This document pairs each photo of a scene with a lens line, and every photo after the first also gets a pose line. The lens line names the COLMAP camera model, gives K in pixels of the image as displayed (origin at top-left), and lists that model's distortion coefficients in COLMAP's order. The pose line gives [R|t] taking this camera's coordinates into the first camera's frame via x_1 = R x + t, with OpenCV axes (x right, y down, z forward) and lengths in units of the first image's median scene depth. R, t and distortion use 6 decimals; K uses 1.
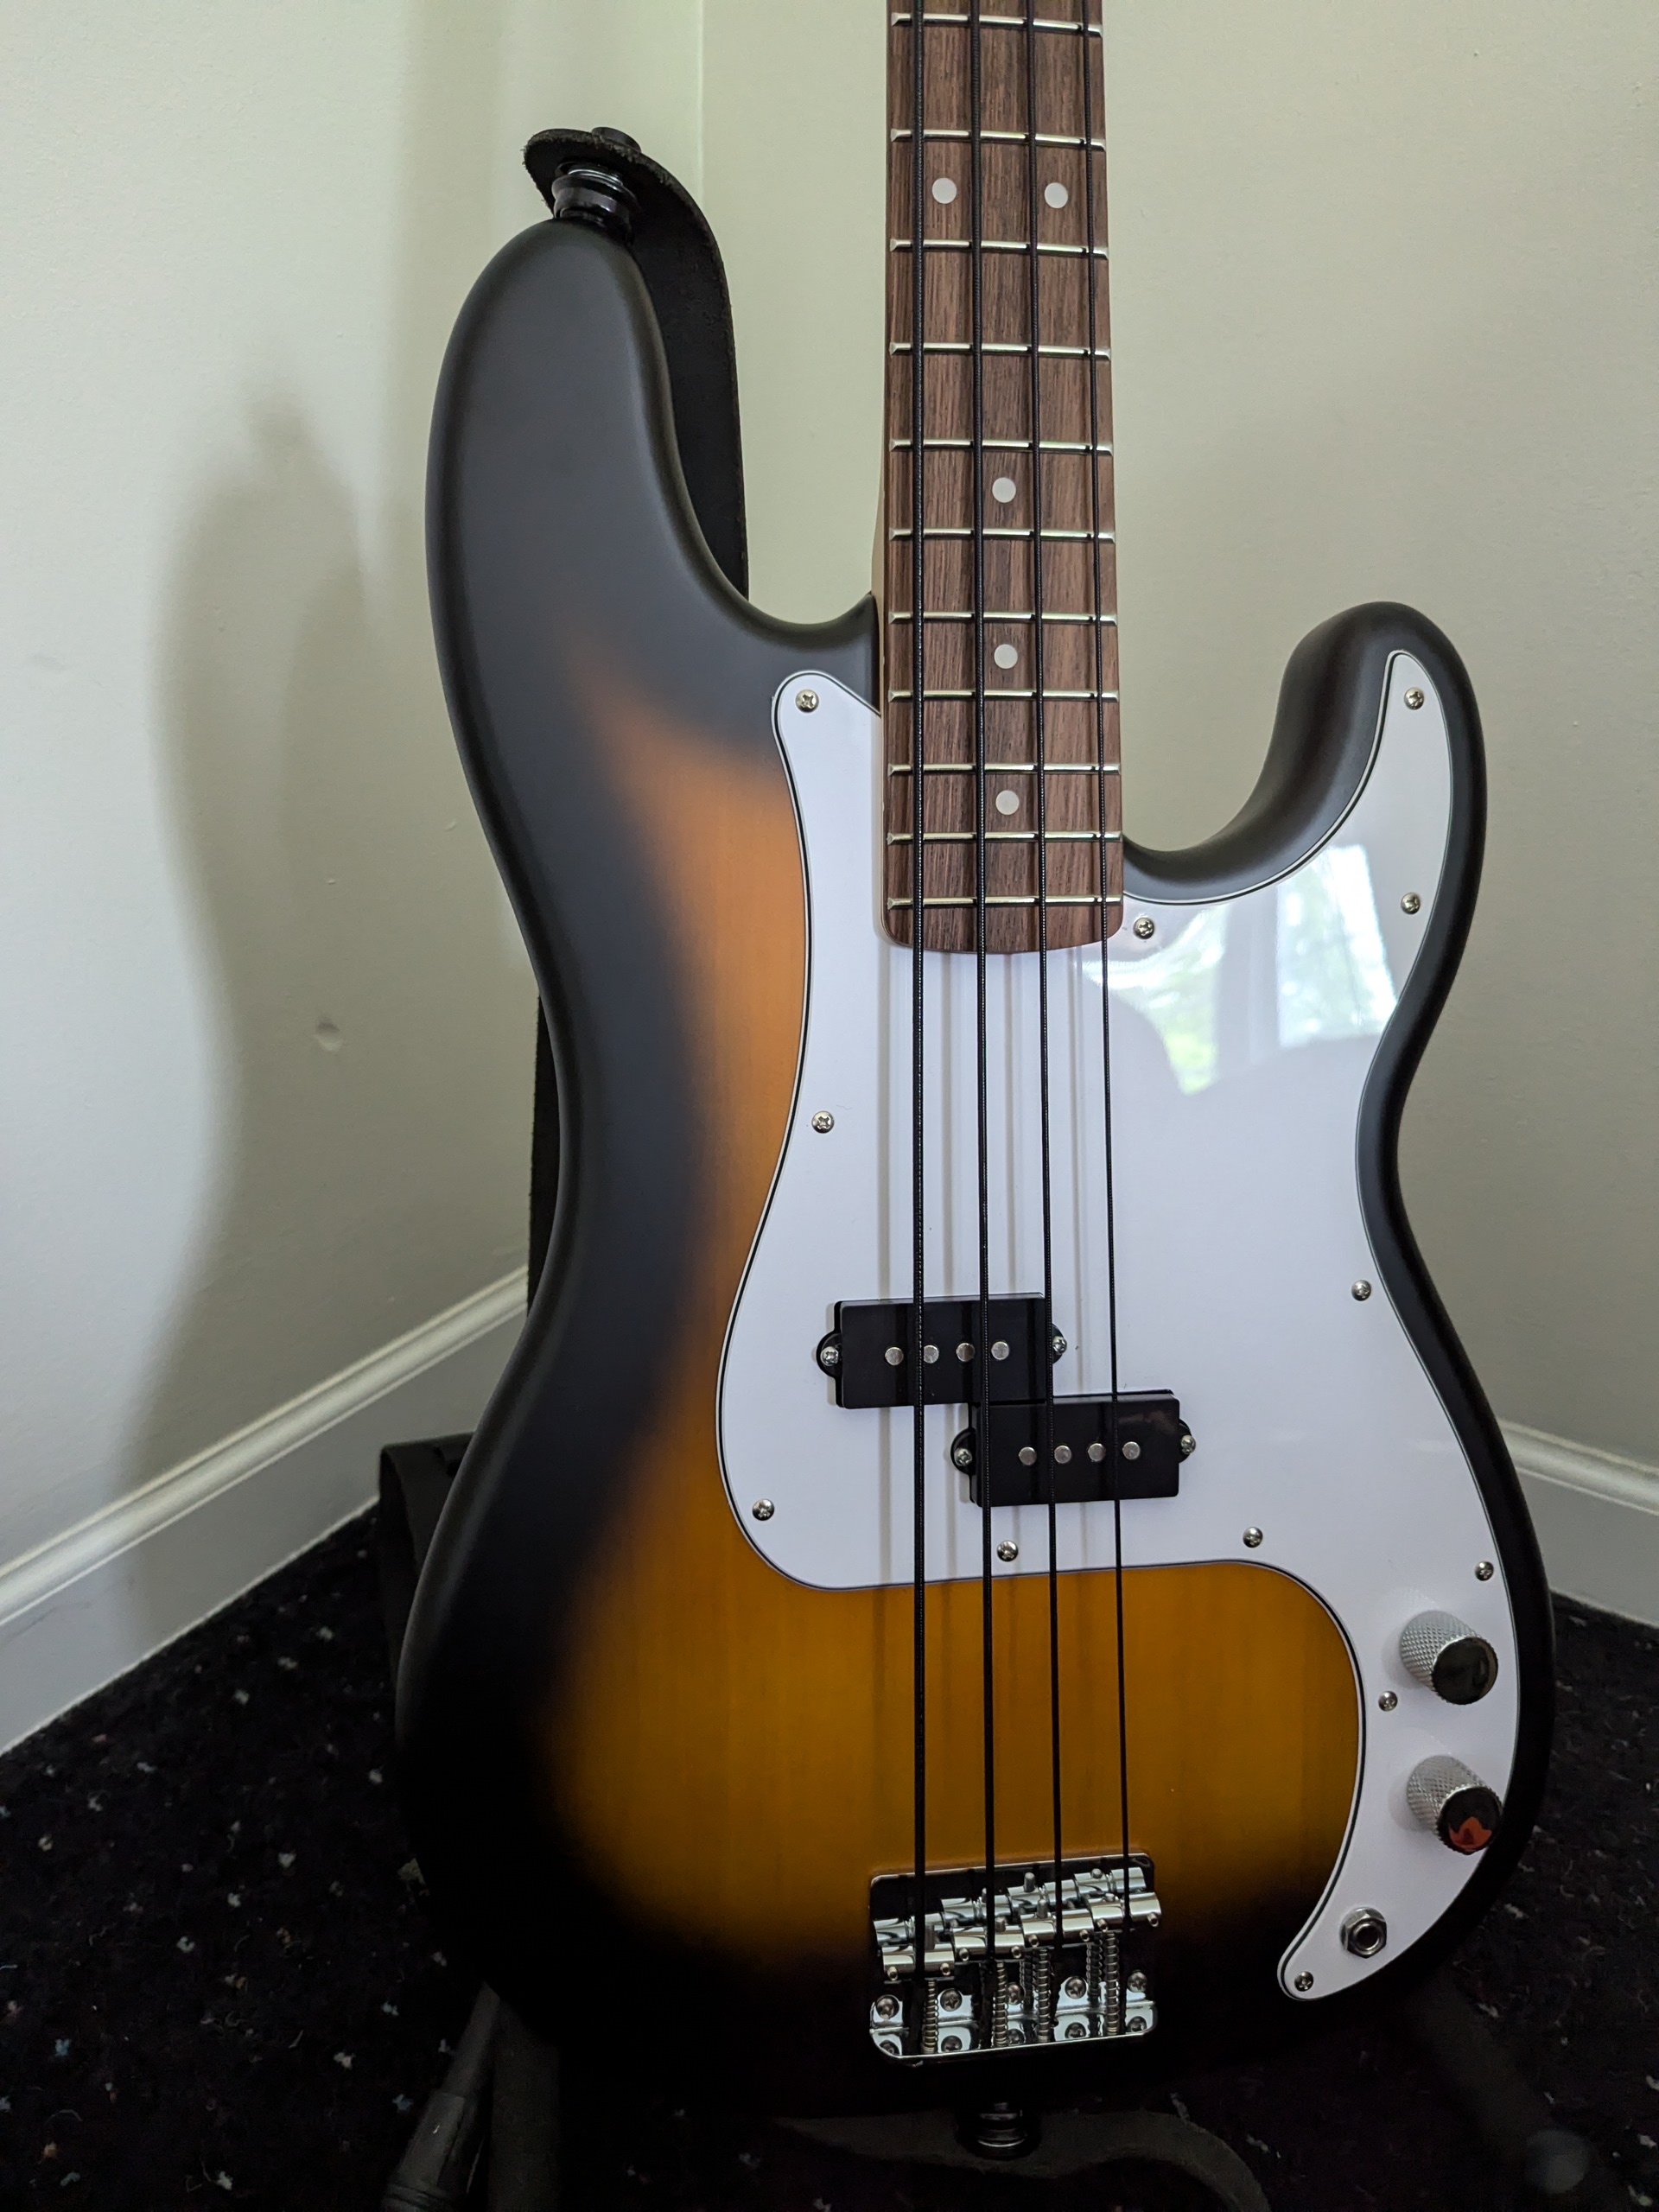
lens RADIAL K [[1676.5, 0, 841.4], [0, 1676.5, 1122.6], [0, 0, 1]] dist [0.014041, -0.001557]
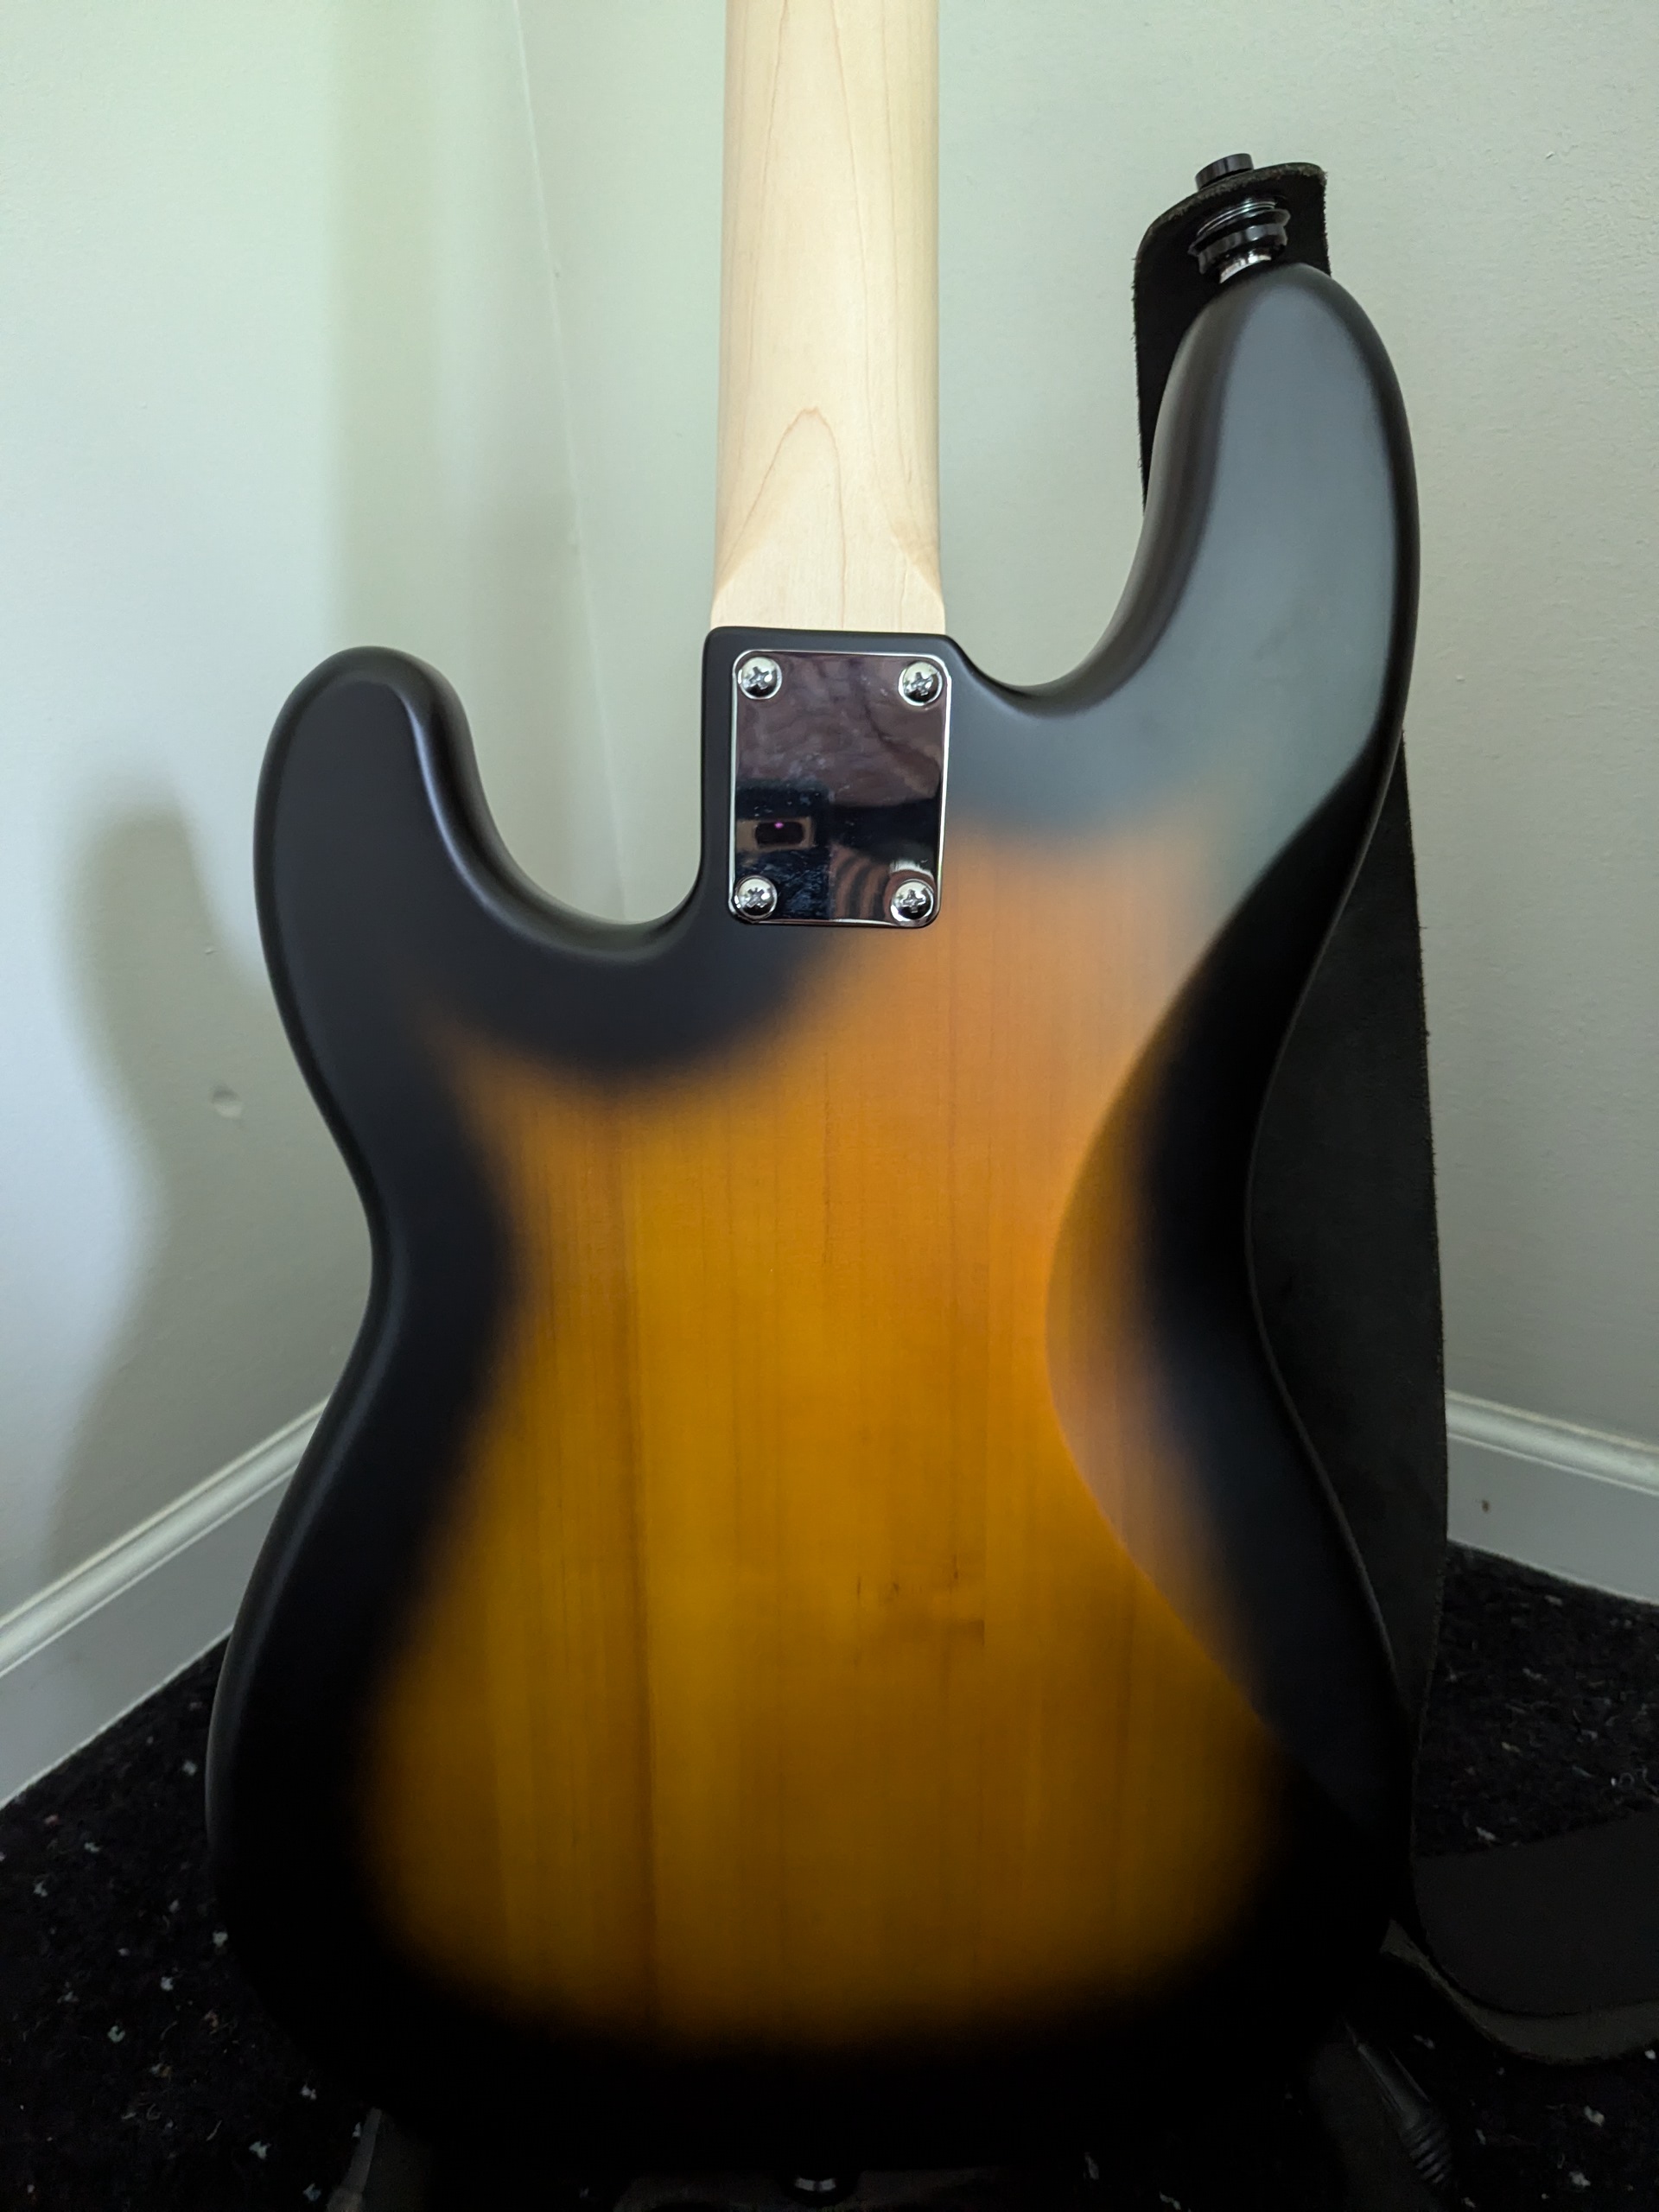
lens RADIAL K [[1676.5, 0, 850.2], [0, 1676.5, 1098.0], [0, 0, 1]] dist [0.014041, -0.001557]
pose [[0.994543, -0.080595, -0.066251, 0.174545], [0.082779, 0.996089, 0.030903, -0.073485], [0.063501, -0.036219, 0.997324, 0.036720]]
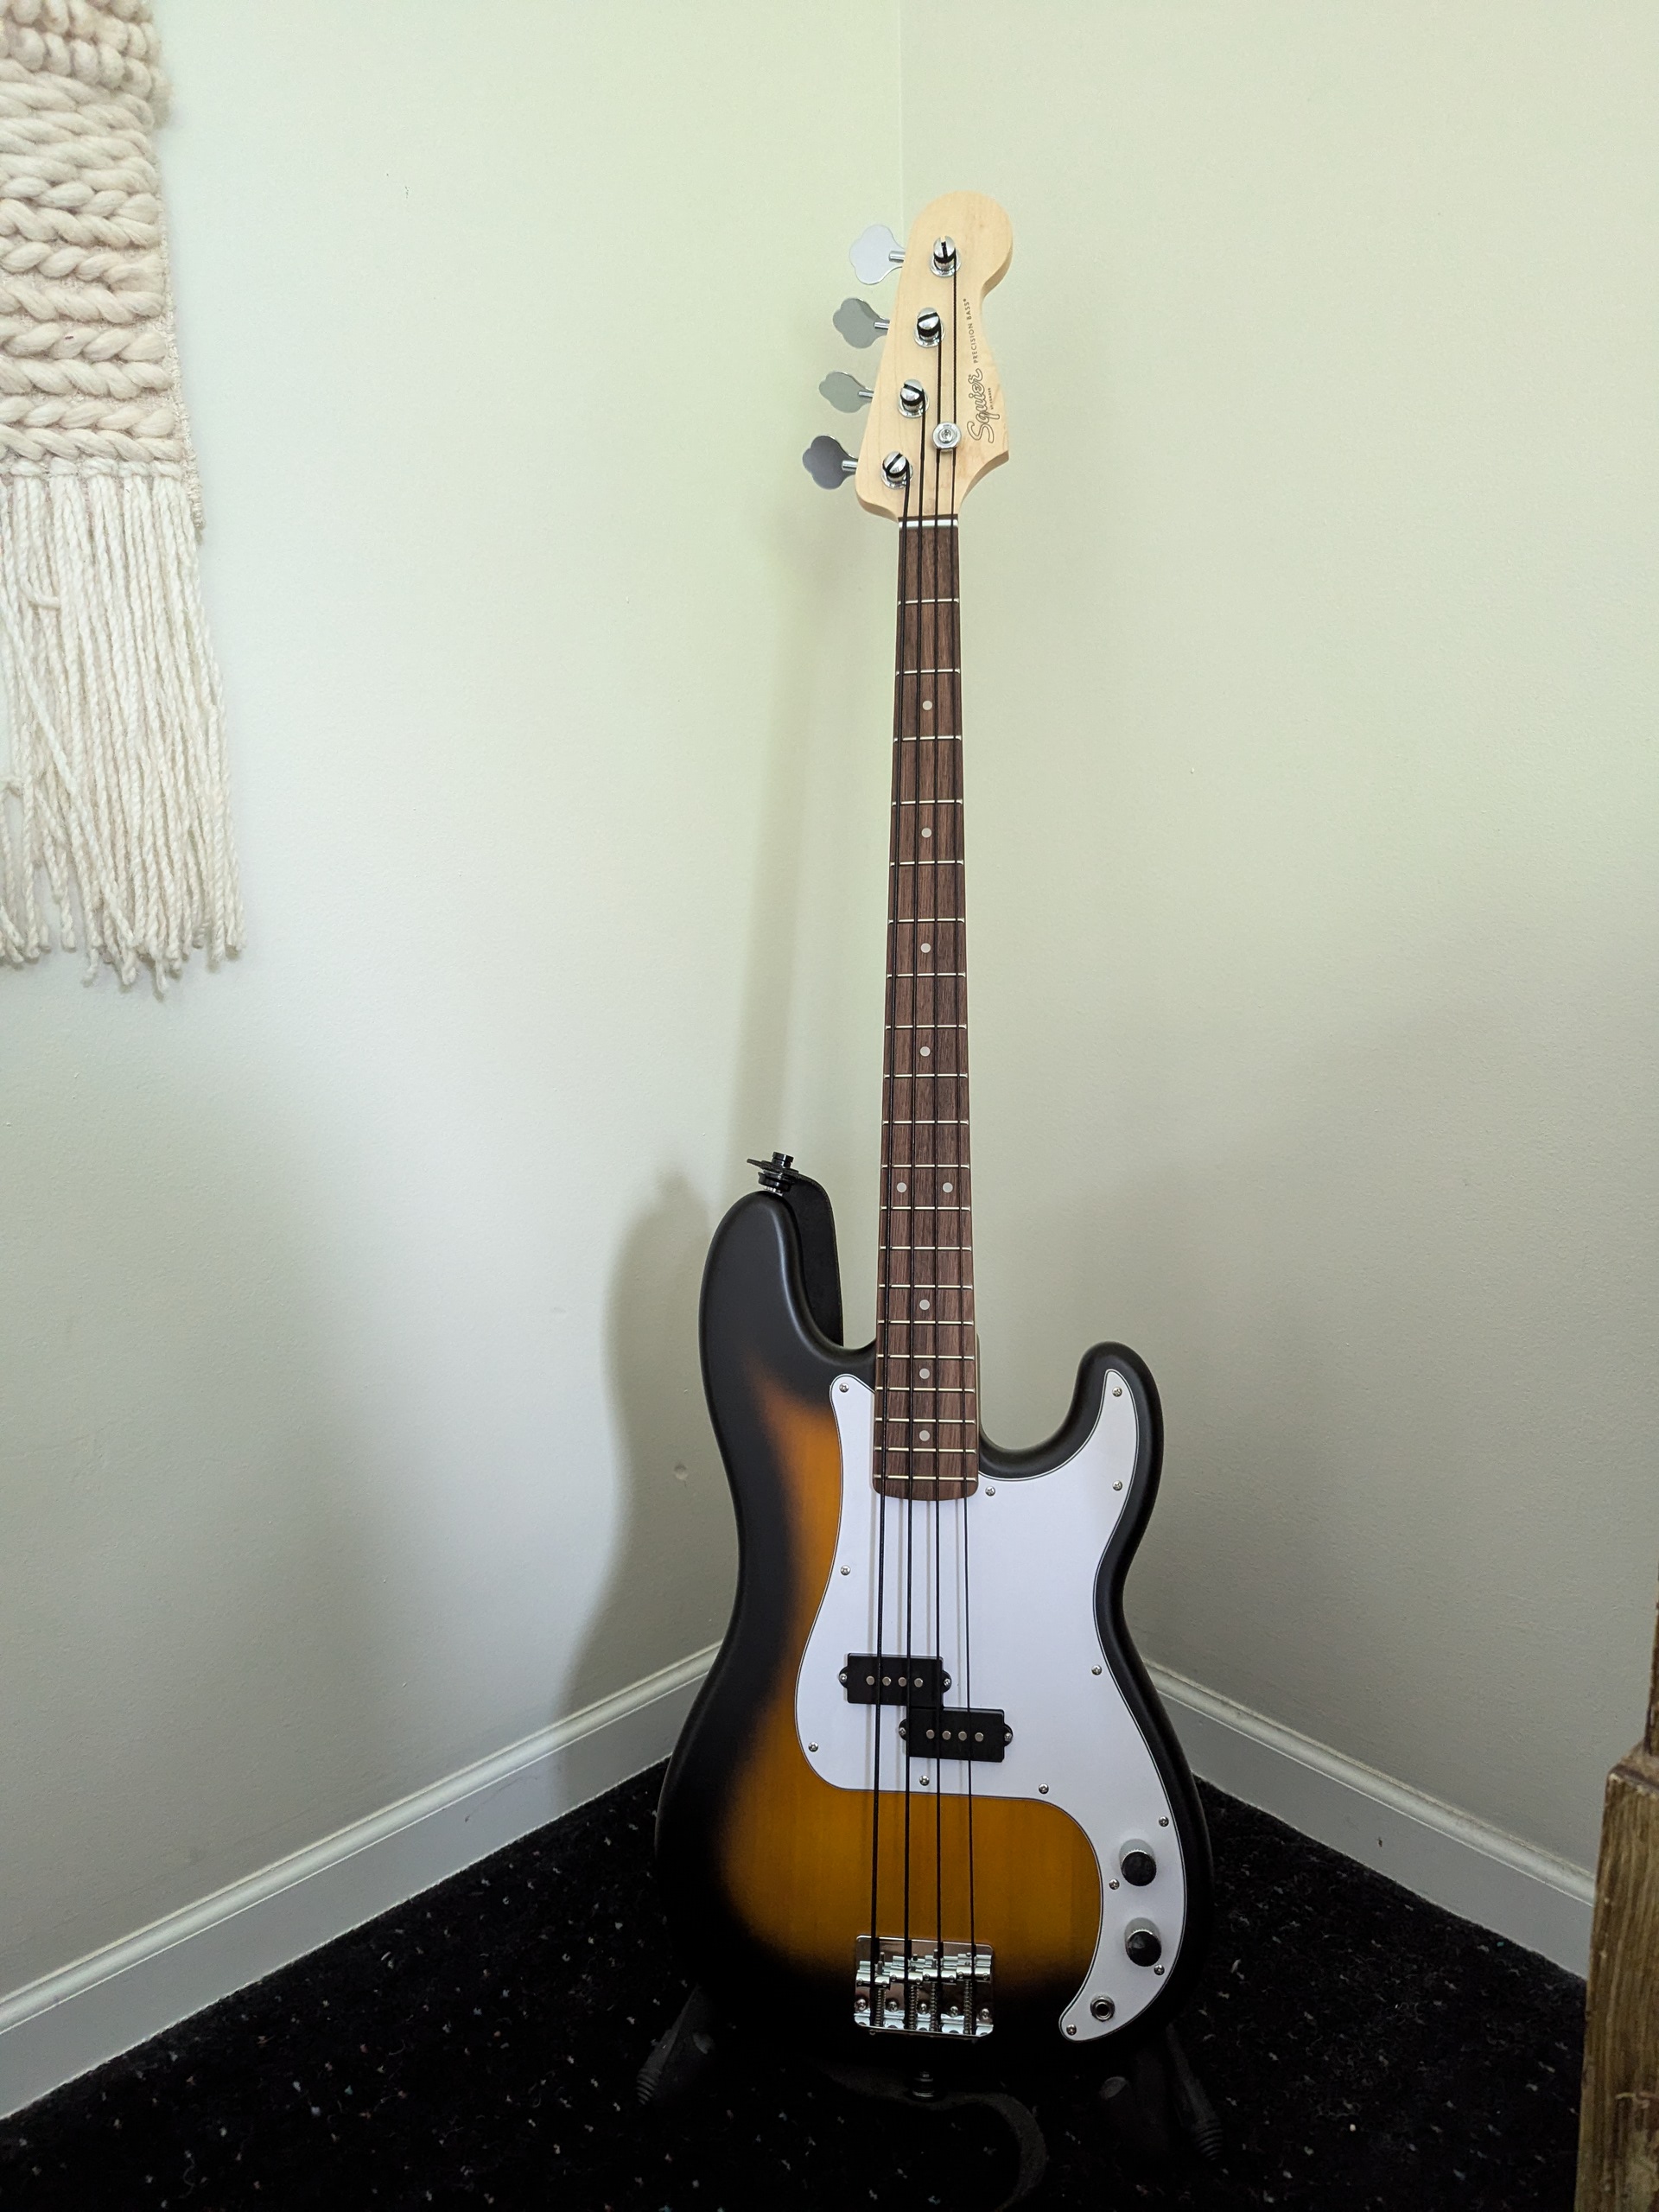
lens RADIAL K [[1676.5, 0, 837.6], [0, 1676.5, 1060.9], [0, 0, 1]] dist [0.014041, -0.001557]
pose [[0.961646, -0.002774, -0.274279, 0.503689], [-0.053489, 0.978856, -0.197435, -0.188339], [0.269027, 0.204533, 0.941164, -1.078933]]
